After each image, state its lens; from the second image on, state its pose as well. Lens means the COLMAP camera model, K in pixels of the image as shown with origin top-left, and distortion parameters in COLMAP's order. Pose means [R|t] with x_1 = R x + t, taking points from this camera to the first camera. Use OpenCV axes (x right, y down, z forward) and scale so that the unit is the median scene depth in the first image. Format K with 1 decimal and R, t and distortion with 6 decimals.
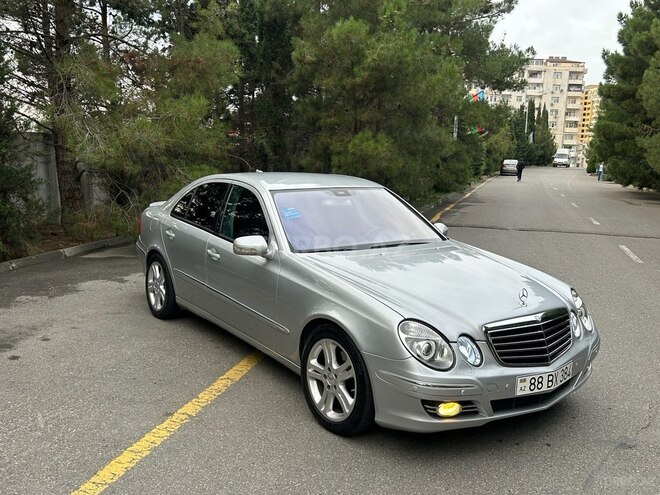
lens RADIAL K [[574.1, 0, 330.9], [0, 574.1, 262.8], [0, 0, 1]] dist [0.091308, -0.250489]
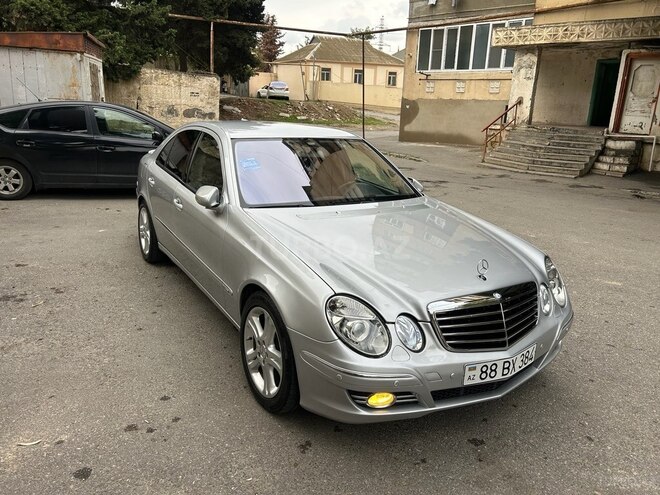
lens RADIAL K [[482.6, 0, 339.4], [0, 482.6, 248.6], [0, 0, 1]] dist [0.002151, -0.002213]
pose [[0.998061, 0.034947, -0.051504, 0.160461], [-0.030245, 0.995536, 0.089408, -0.031057], [0.054399, -0.087677, 0.994663, 0.283027]]
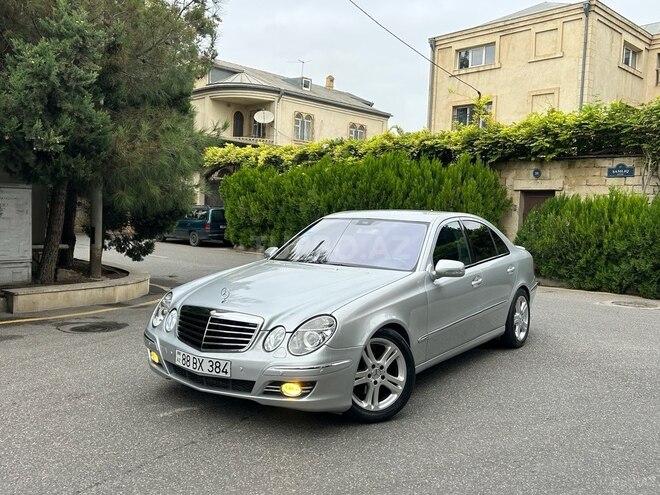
lens RADIAL K [[582.2, 0, 332.4], [0, 582.2, 246.9], [0, 0, 1]] dist [0.008977, -0.018161]
pose [[0.342195, 0.028245, -0.939204, 1.566993], [-0.176126, 0.983760, -0.034585, -0.035370], [0.922975, 0.177253, 0.341612, 0.809653]]
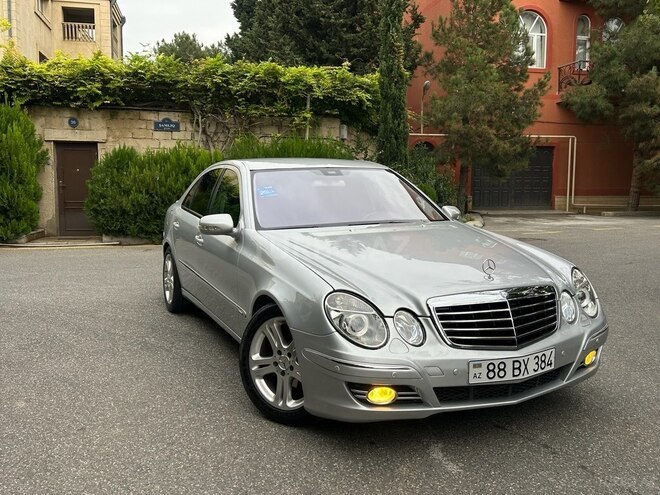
lens RADIAL K [[582.2, 0, 332.4], [0, 582.2, 246.9], [0, 0, 1]] dist [0.008977, -0.018161]
pose [[0.983605, -0.009424, -0.180091, 0.270847], [-0.002248, 0.997915, -0.064501, 0.084776], [0.180324, 0.063848, 0.981533, 0.124713]]
